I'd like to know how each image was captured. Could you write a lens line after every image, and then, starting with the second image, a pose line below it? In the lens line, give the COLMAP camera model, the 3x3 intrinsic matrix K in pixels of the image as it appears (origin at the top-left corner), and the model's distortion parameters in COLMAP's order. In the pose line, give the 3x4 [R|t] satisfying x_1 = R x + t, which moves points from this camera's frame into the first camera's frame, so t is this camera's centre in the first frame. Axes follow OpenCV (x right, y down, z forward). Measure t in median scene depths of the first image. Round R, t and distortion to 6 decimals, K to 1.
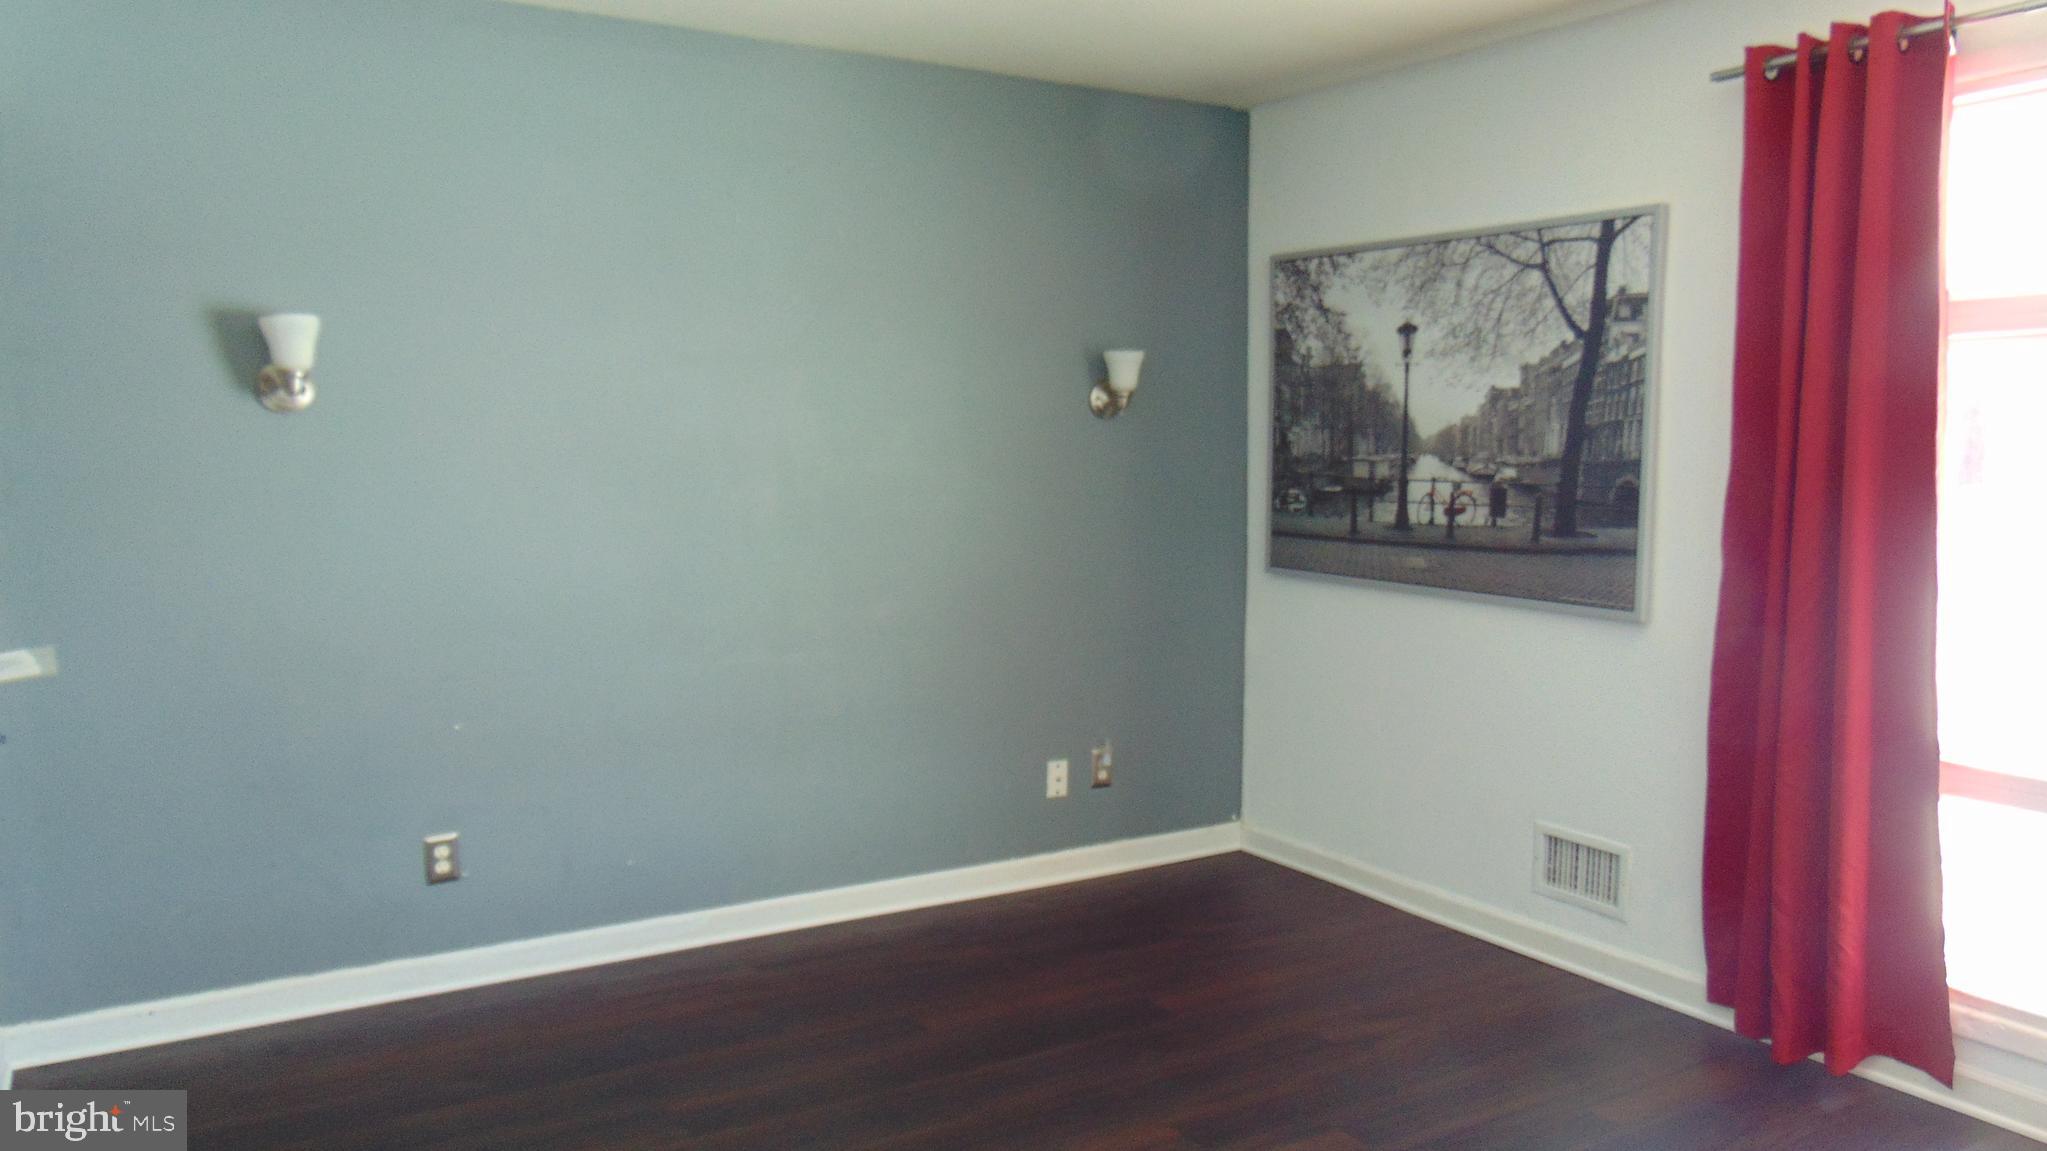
lens RADIAL K [[1528.1, 0, 1029.2], [0, 1528.1, 570.0], [0, 0, 1]] dist [-0.040489, 0.080627]
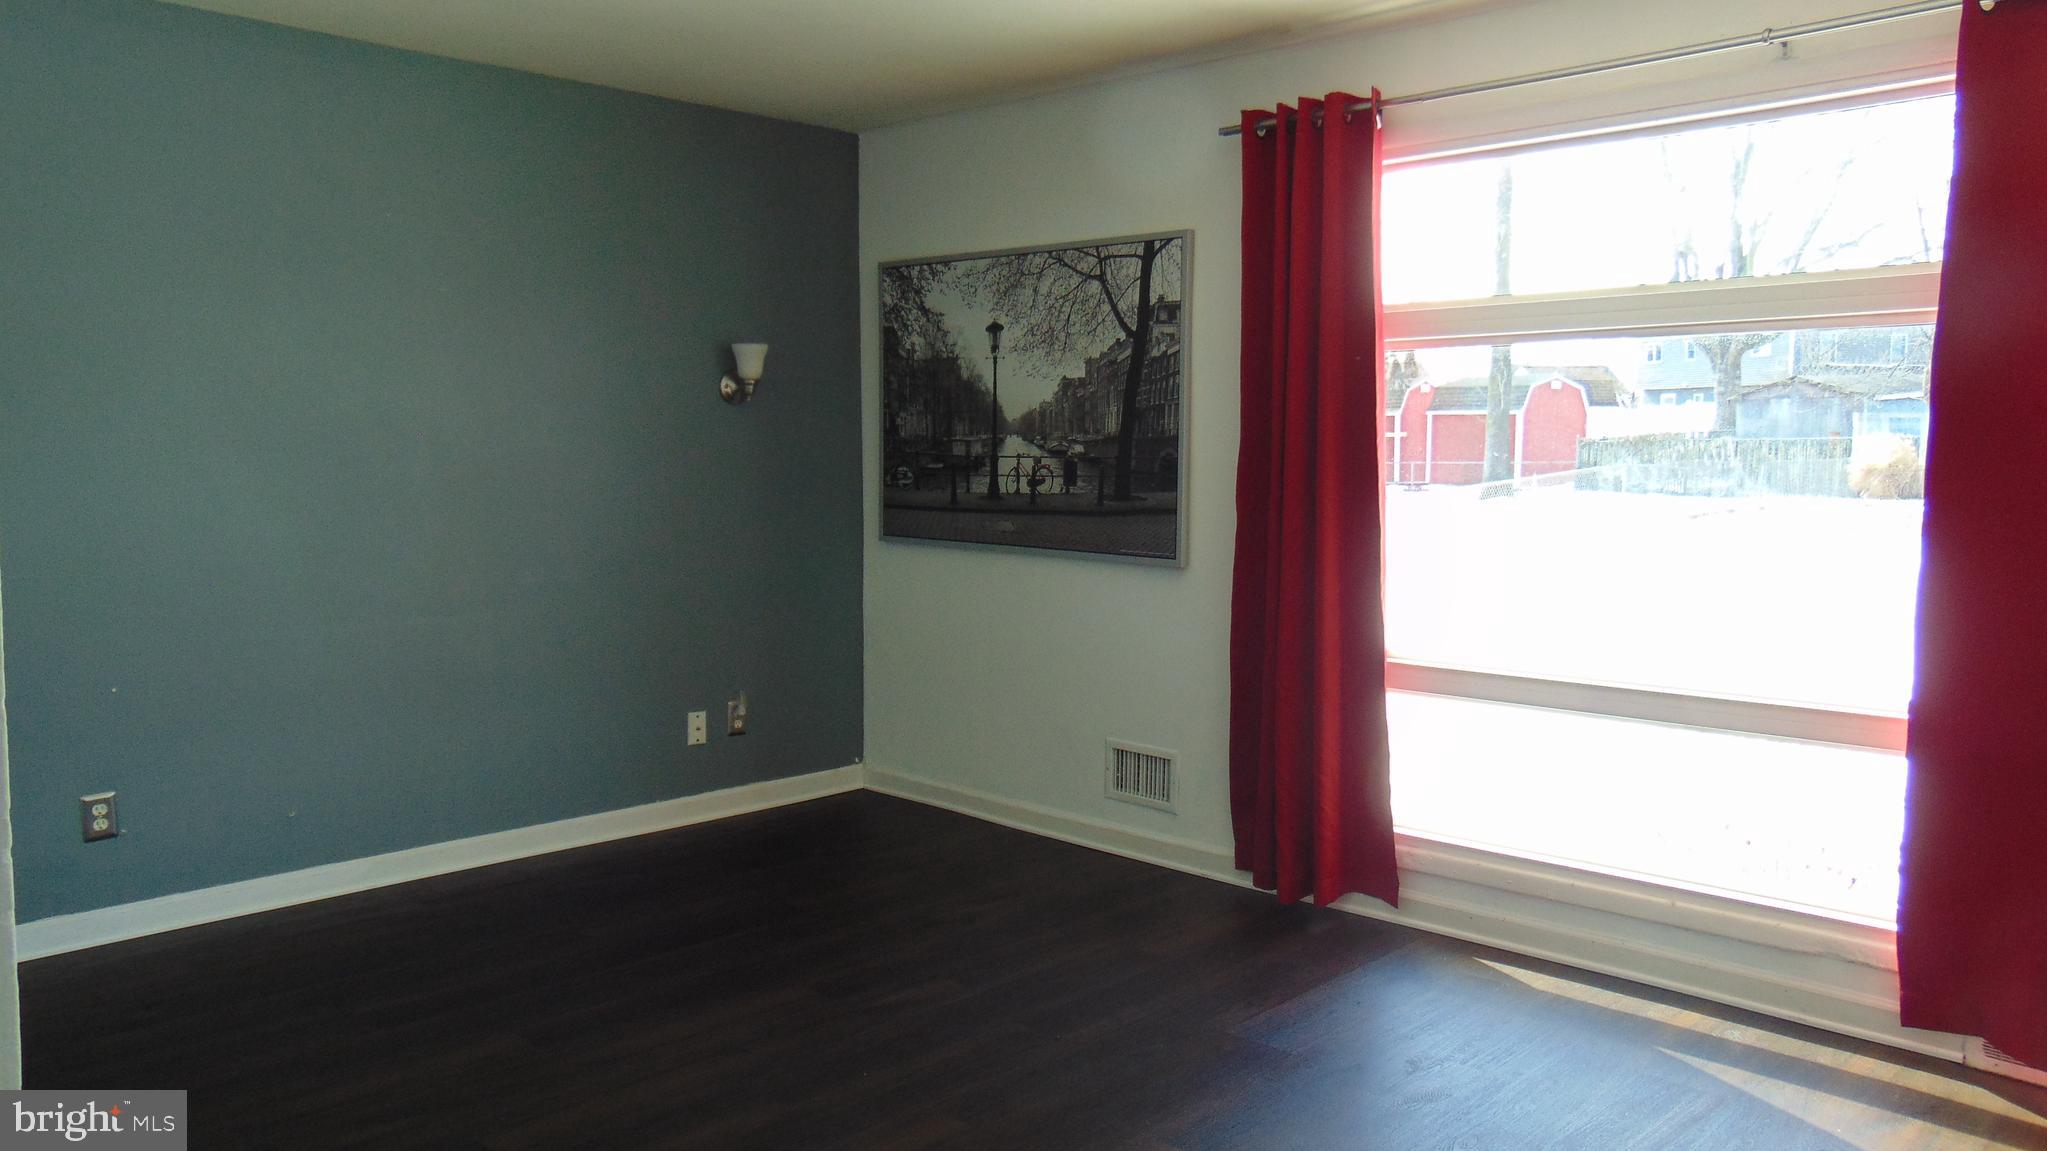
lens RADIAL K [[1528.1, 0, 1029.2], [0, 1528.1, 570.0], [0, 0, 1]] dist [-0.040489, 0.080627]
pose [[0.970201, -0.020062, 0.241469, -0.014363], [0.020538, 0.999789, 0.000544, 0.029573], [-0.241429, 0.004431, 0.970408, -0.154166]]
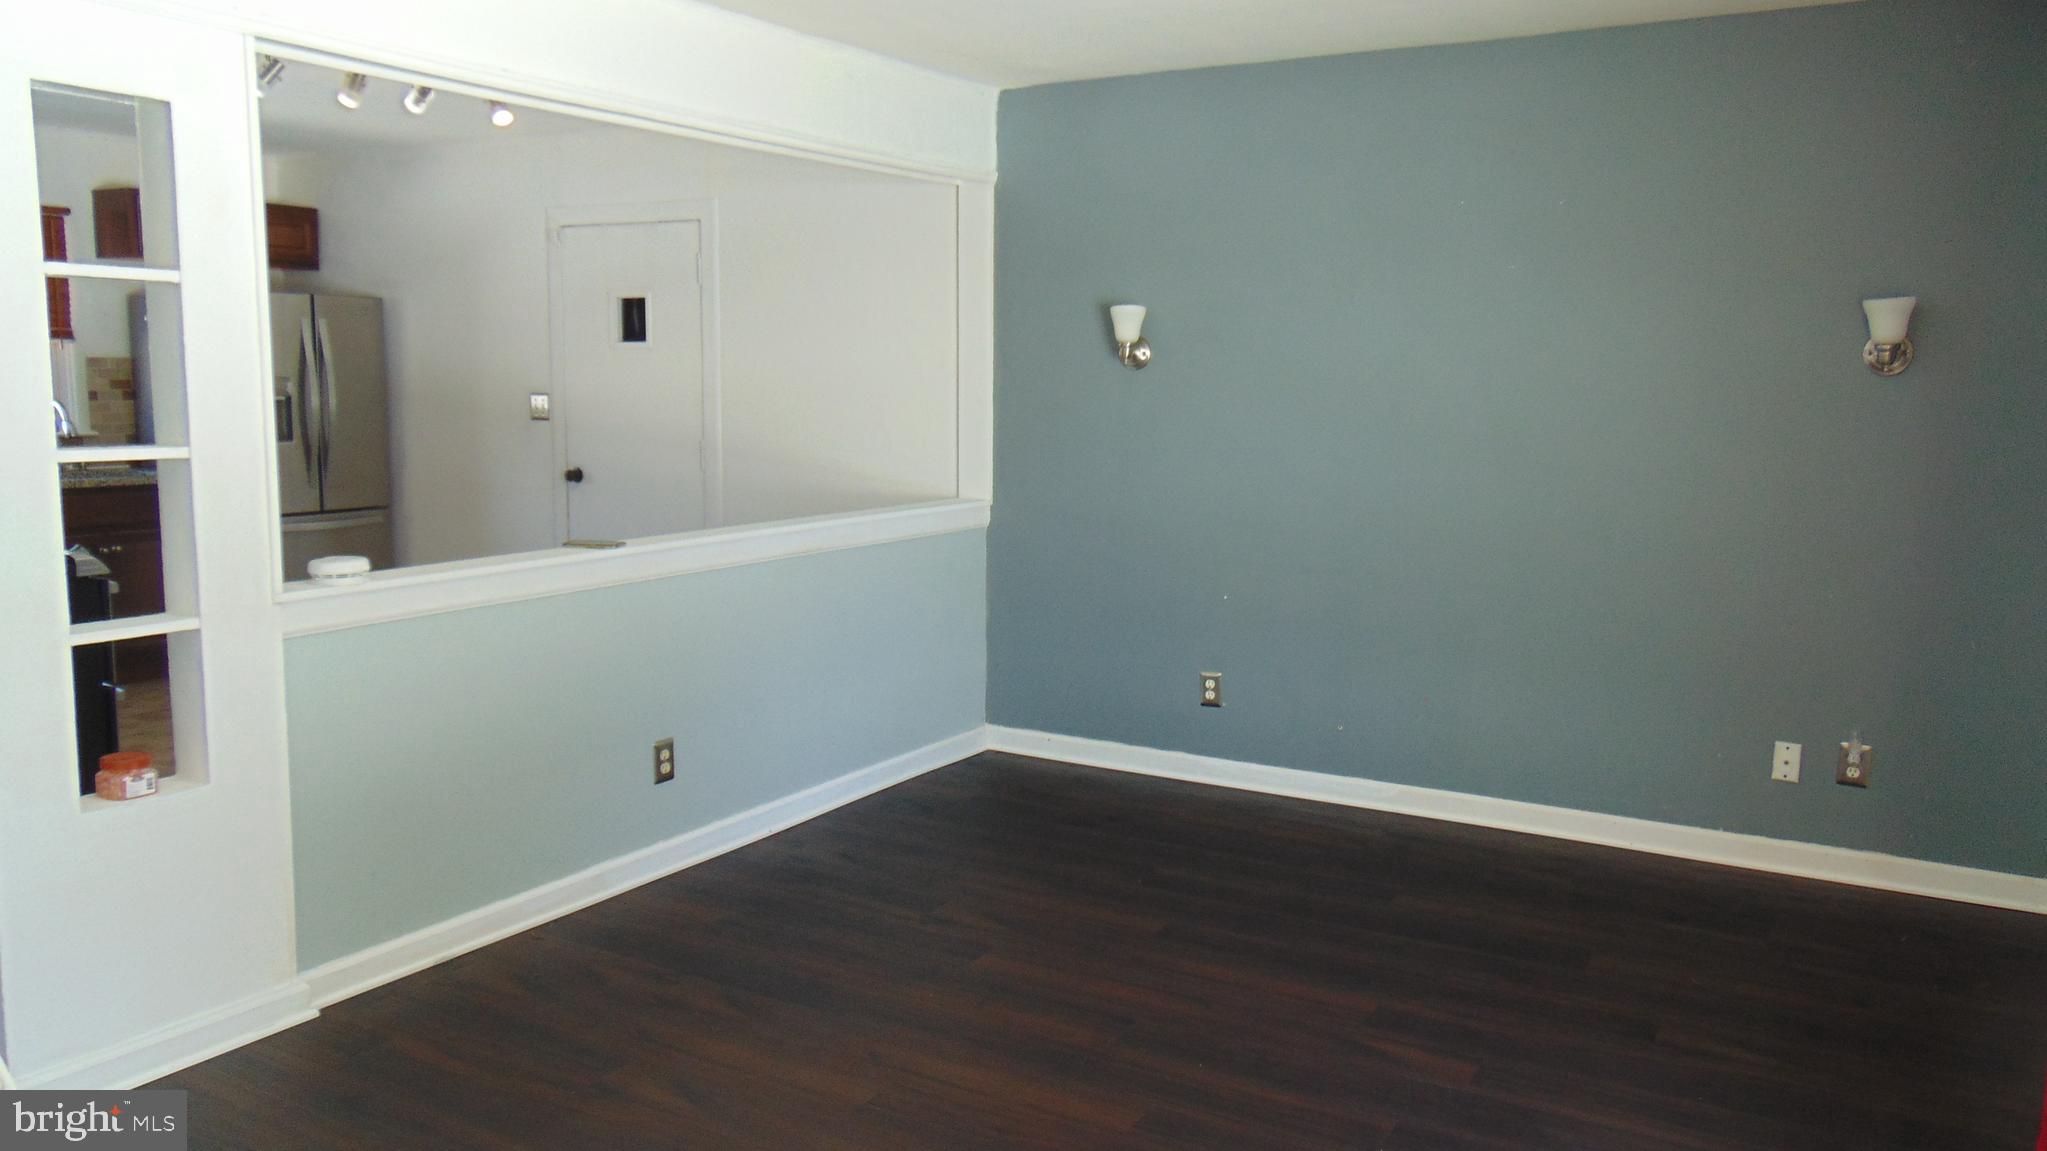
lens RADIAL K [[1528.1, 0, 1029.2], [0, 1528.1, 570.0], [0, 0, 1]] dist [-0.040489, 0.080627]
pose [[0.467818, 0.113961, -0.876447, 0.685447], [-0.086733, 0.992785, 0.082793, -0.019003], [0.879559, 0.037285, 0.474327, 0.165275]]
